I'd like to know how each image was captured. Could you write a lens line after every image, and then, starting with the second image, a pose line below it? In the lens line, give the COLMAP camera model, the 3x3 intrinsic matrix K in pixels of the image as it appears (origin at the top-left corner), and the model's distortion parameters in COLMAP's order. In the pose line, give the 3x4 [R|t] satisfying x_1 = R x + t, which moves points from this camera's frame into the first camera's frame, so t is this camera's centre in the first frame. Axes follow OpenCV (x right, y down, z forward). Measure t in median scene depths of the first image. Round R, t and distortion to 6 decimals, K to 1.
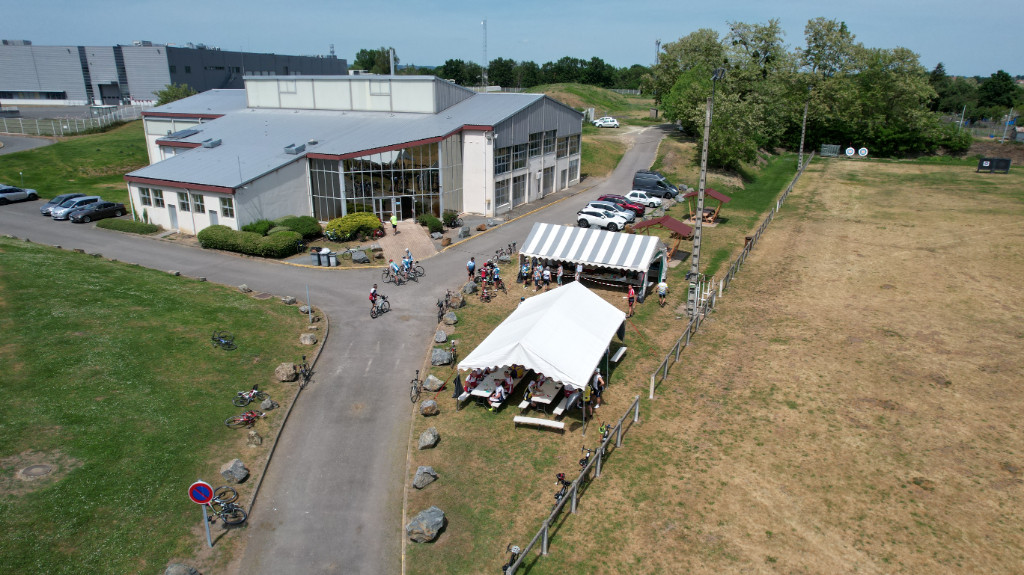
lens RADIAL K [[655.7, 0, 512.0], [0, 655.7, 287.5], [0, 0, 1]] dist [-0.081561, 0.076813]
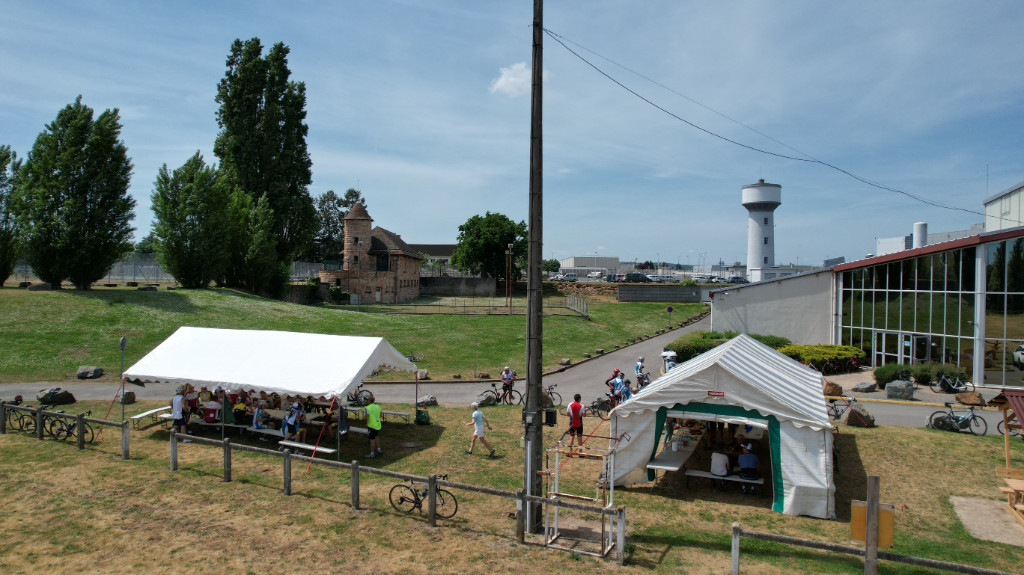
lens RADIAL K [[657.3, 0, 512.0], [0, 657.3, 287.5], [0, 0, 1]] dist [-0.080442, 0.075202]
pose [[0.040829, 0.010214, -0.999114, 0.444464], [-0.323117, 0.946353, -0.003530, -0.057718], [0.945478, 0.322974, 0.041939, 0.624476]]
